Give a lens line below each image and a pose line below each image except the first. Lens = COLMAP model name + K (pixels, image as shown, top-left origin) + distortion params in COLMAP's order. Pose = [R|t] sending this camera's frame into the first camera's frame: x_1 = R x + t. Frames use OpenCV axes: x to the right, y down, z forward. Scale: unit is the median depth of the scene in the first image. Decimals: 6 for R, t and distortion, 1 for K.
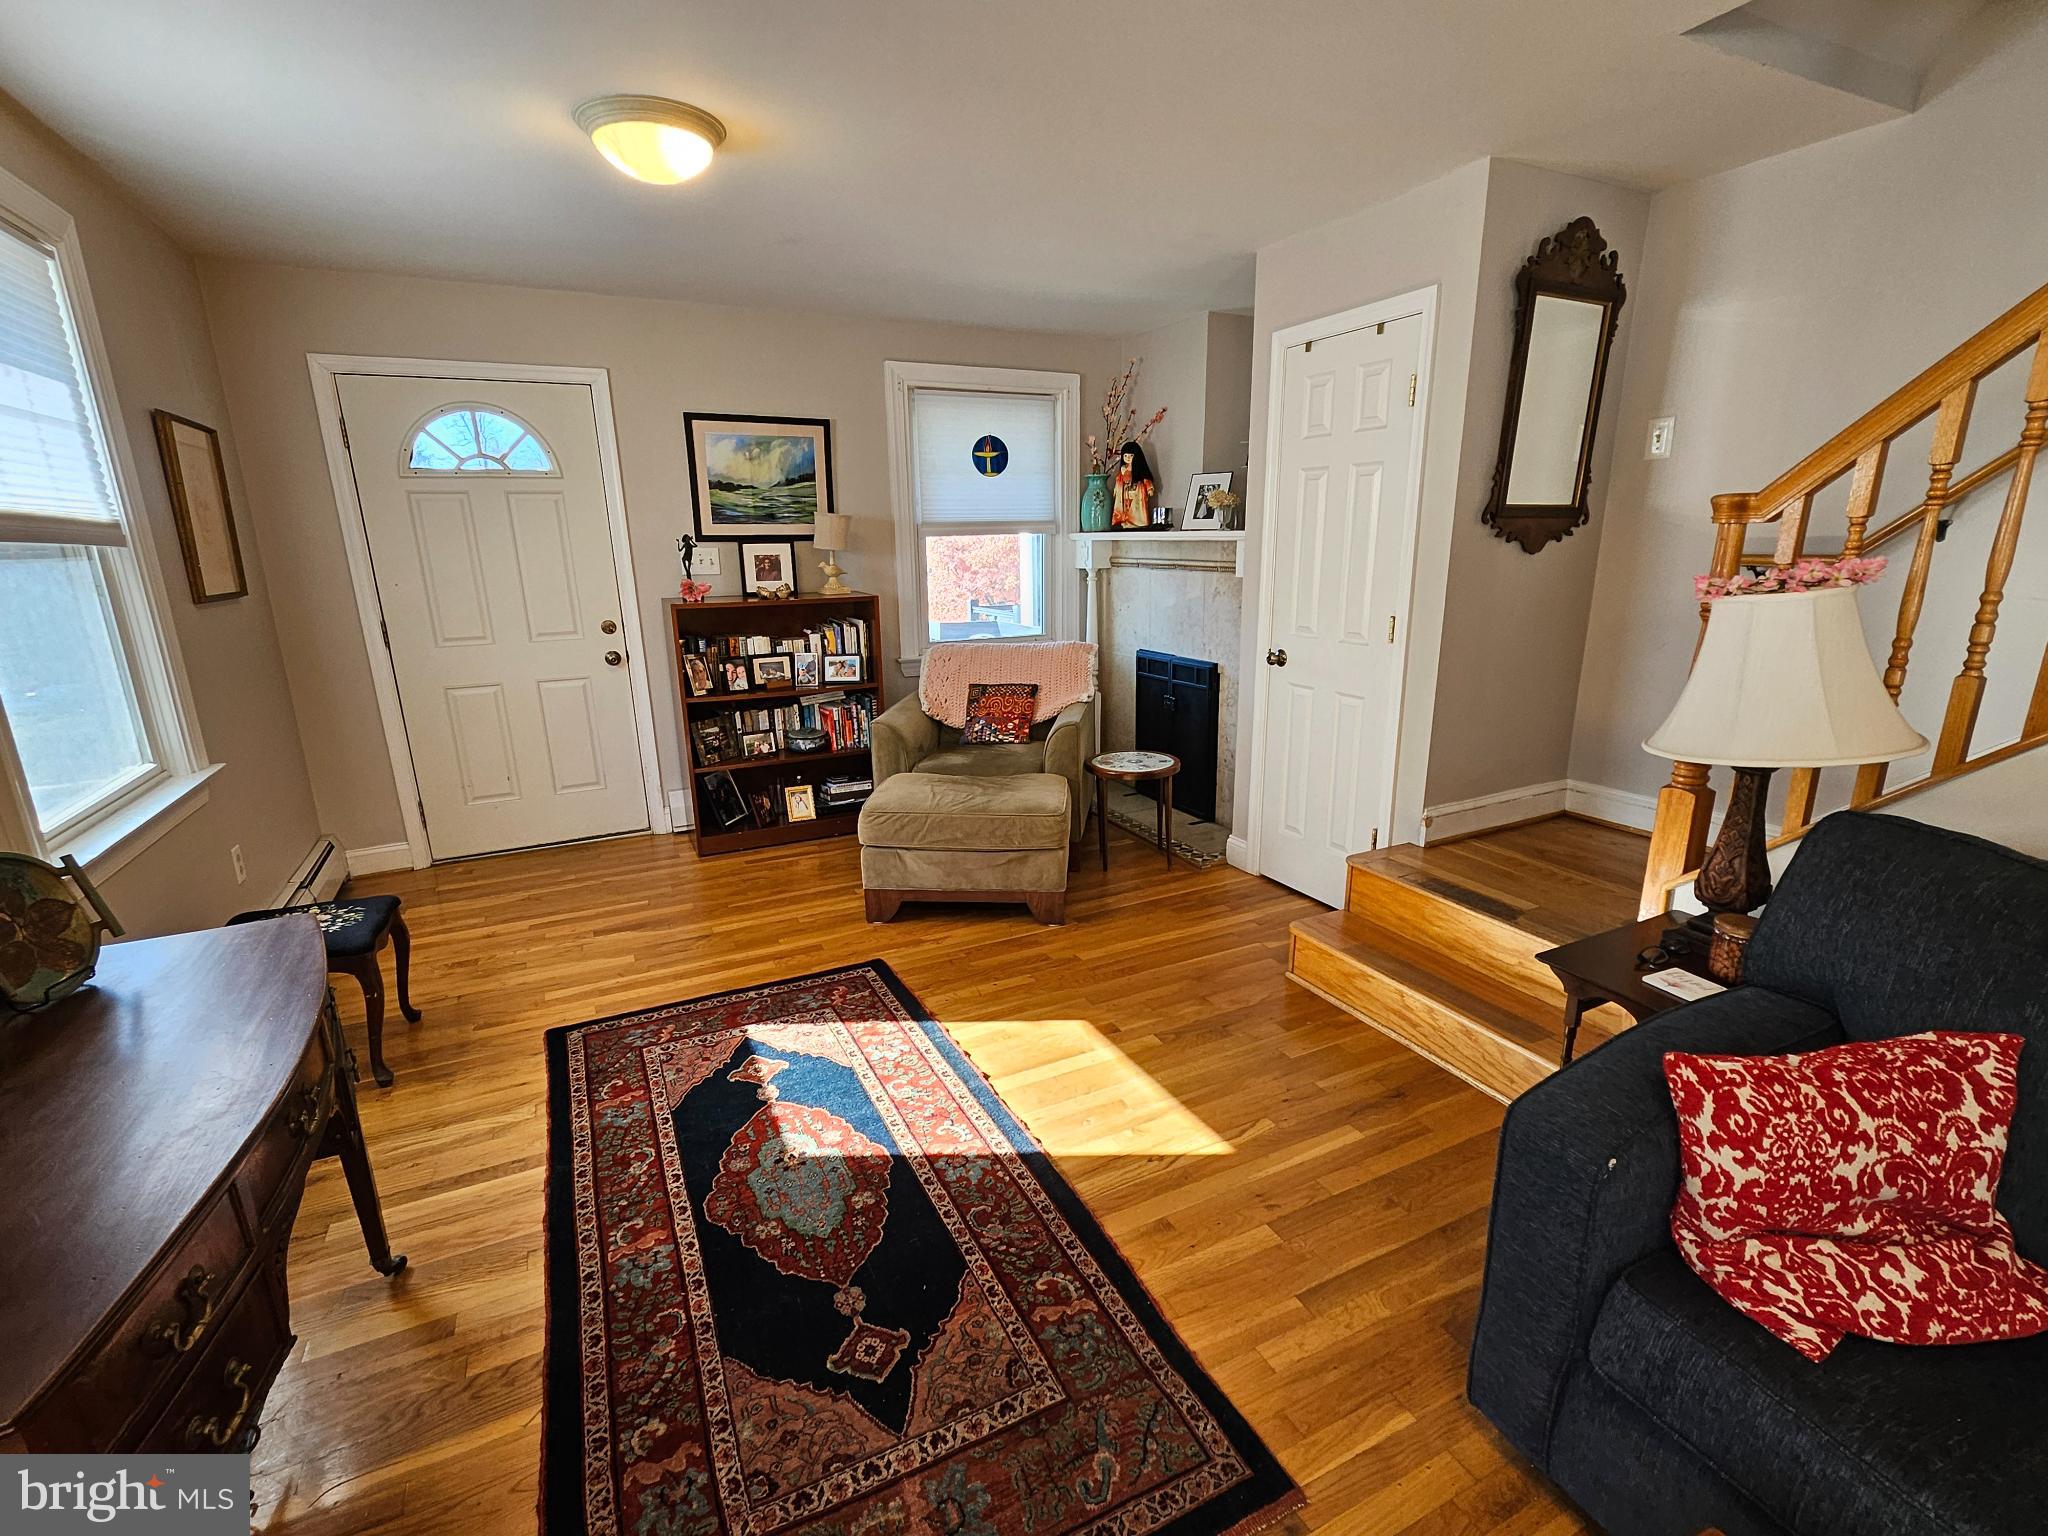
lens RADIAL K [[928.1, 0, 1015.4], [0, 928.1, 783.8], [0, 0, 1]] dist [0.008761, -0.000828]
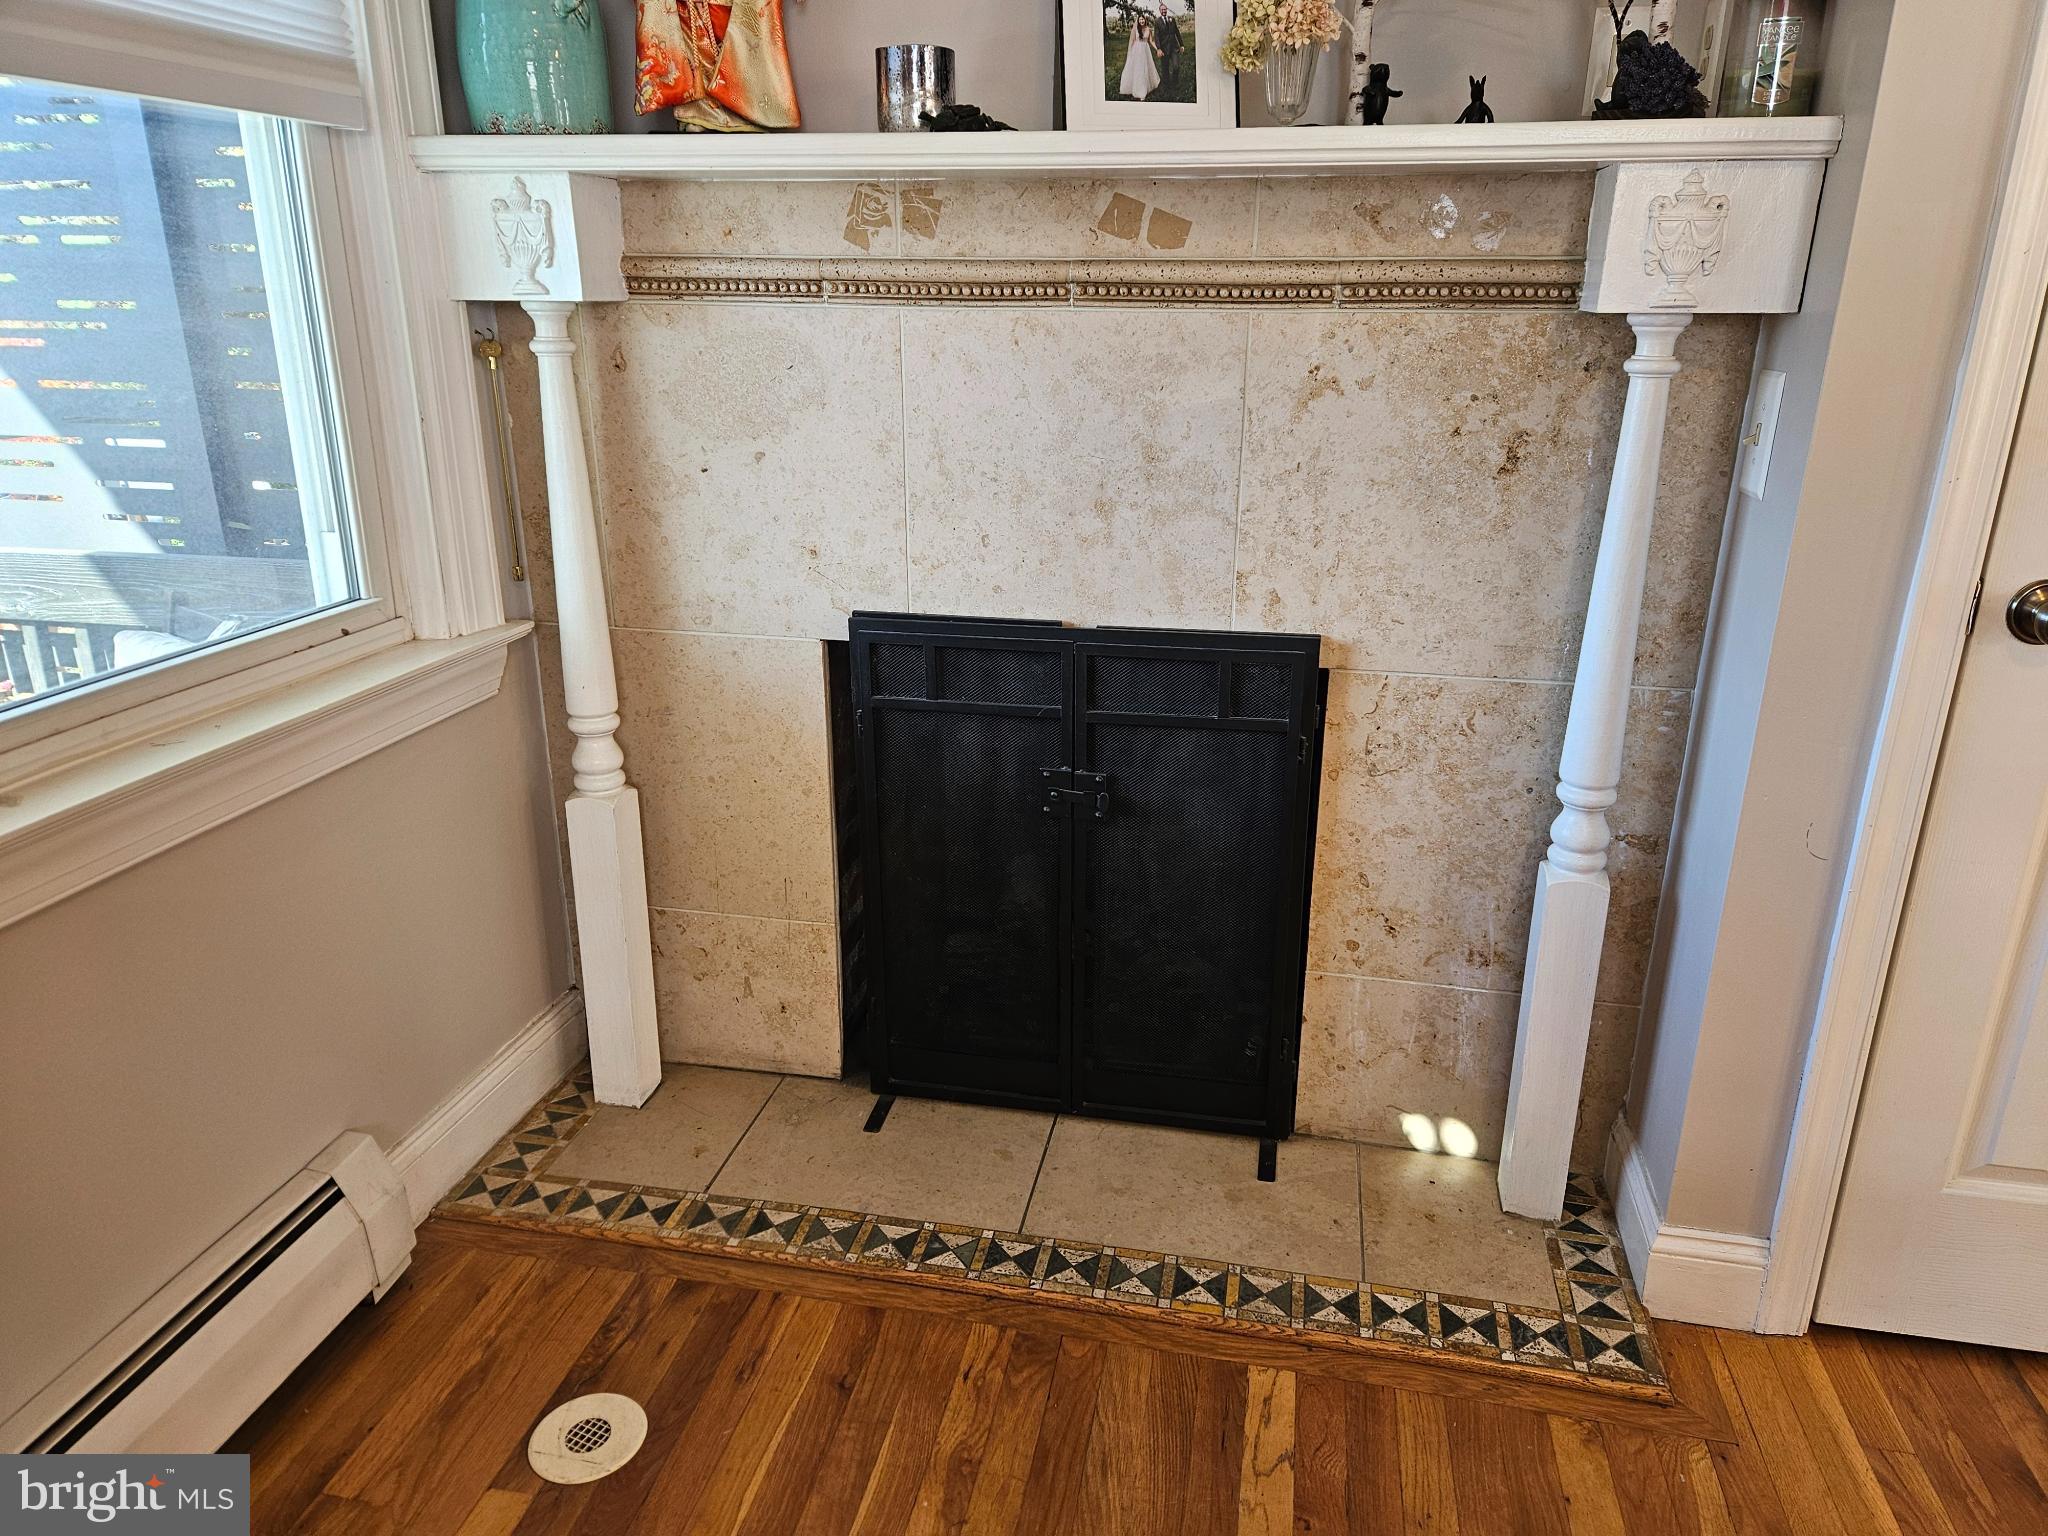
lens RADIAL K [[1371.3, 0, 1024.0], [0, 1371.3, 768.0], [0, 0, 1]] dist [0.002921, 0.000066]
pose [[0.605947, -0.235807, 0.759752, -0.231856], [0.189316, 0.970363, 0.150185, -0.240285], [-0.772649, 0.052829, 0.632631, 1.140279]]
